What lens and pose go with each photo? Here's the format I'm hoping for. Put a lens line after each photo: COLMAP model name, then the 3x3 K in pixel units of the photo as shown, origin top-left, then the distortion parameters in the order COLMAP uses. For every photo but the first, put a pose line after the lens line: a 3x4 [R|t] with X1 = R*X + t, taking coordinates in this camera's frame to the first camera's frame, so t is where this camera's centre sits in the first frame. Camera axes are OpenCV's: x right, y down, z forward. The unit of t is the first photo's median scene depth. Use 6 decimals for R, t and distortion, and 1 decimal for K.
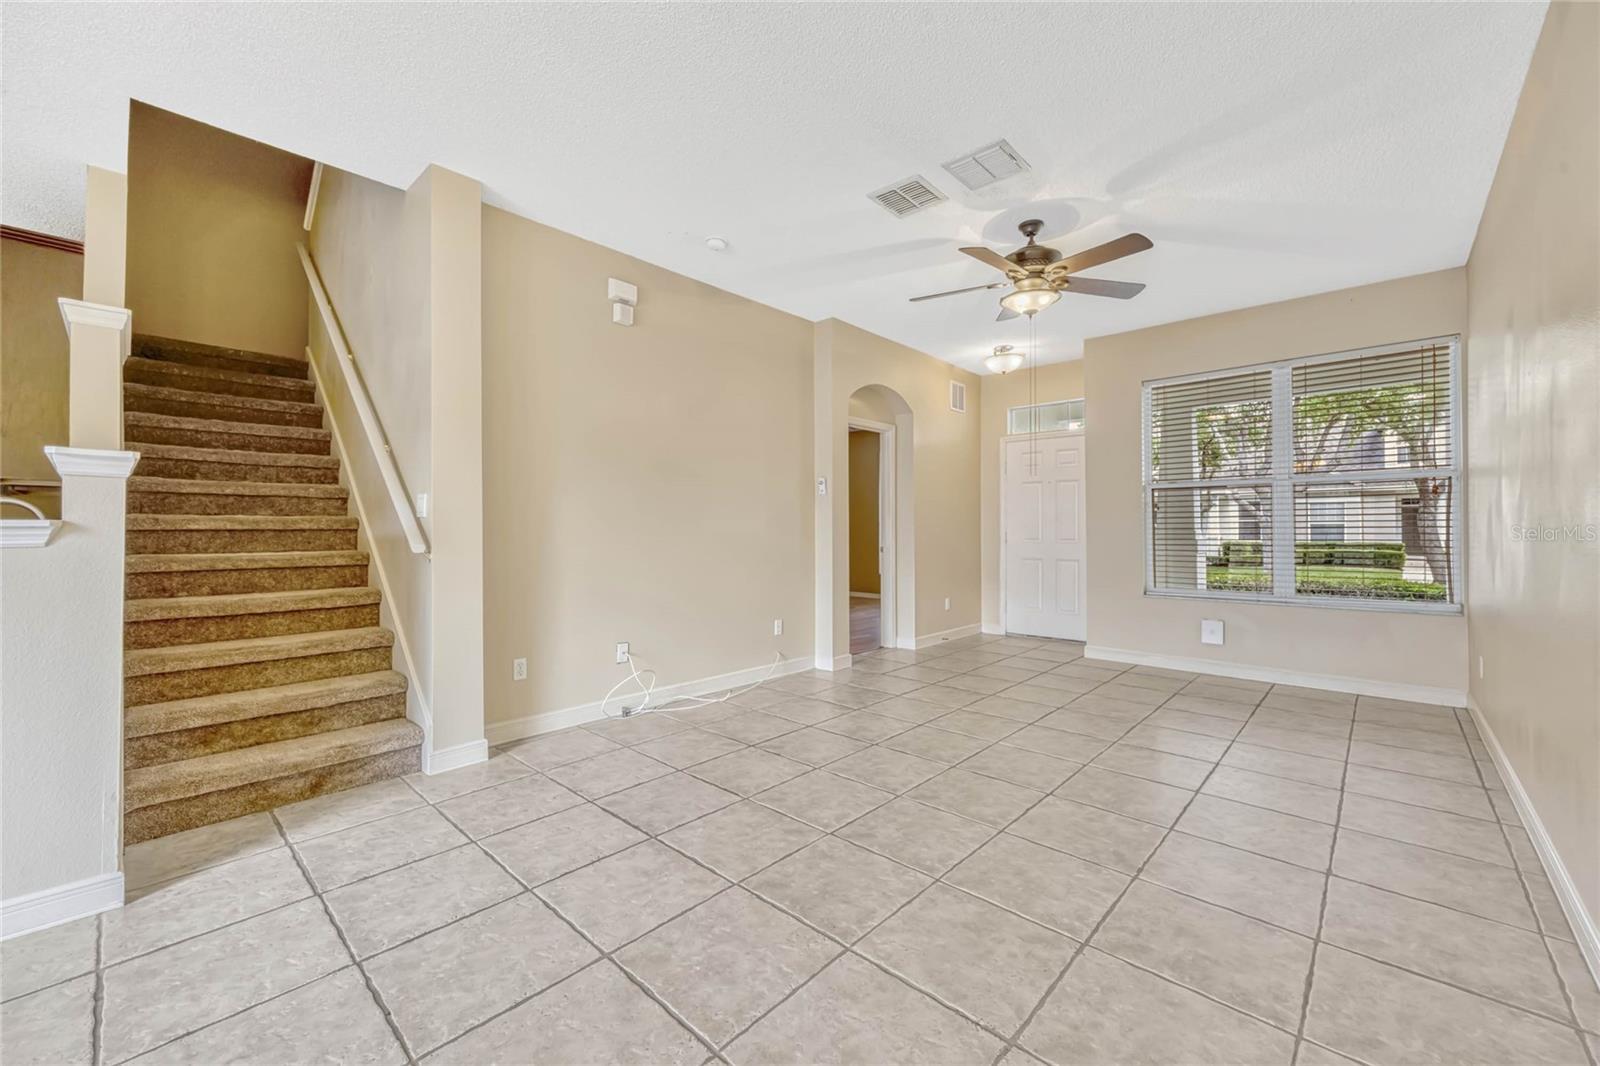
lens RADIAL K [[617.1, 0, 805.0], [0, 617.1, 534.0], [0, 0, 1]] dist [-0.000408, -0.000090]
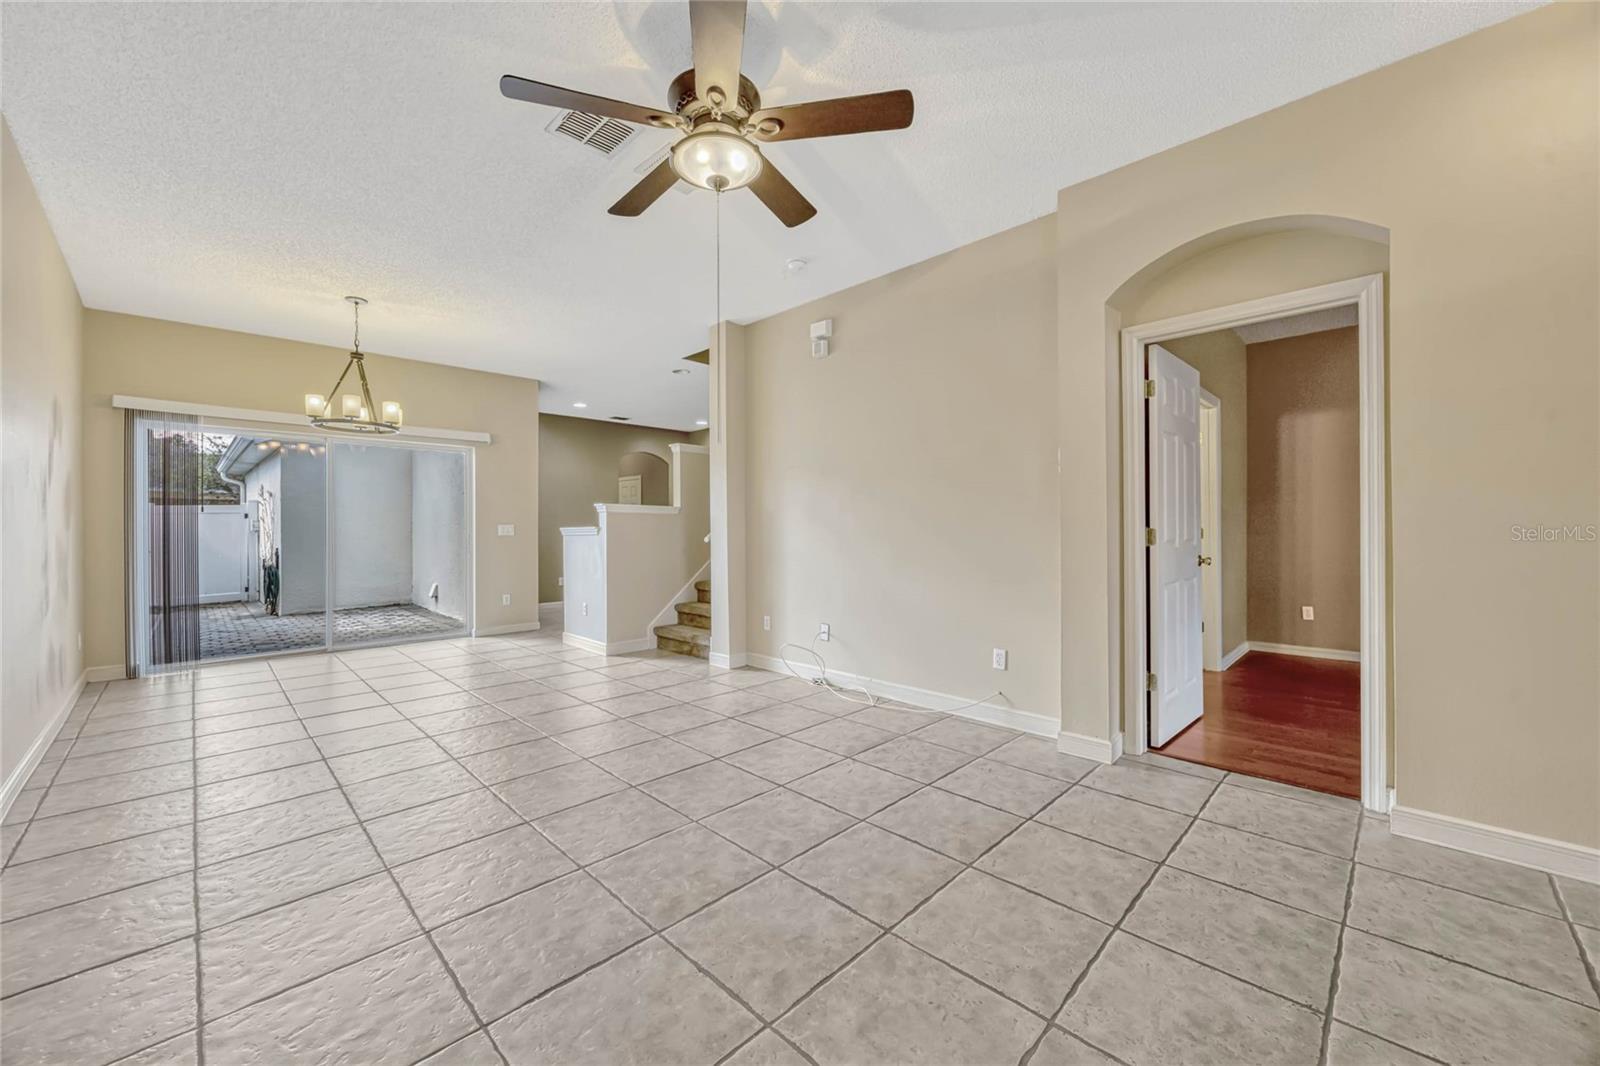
lens RADIAL K [[617.1, 0, 804.2], [0, 617.1, 529.3], [0, 0, 1]] dist [-0.000408, -0.000090]
pose [[-0.034033, -0.006330, -0.999401, 0.956725], [-0.003944, 0.999973, -0.006199, 0.002232], [0.999413, 0.003731, -0.034058, 1.071377]]
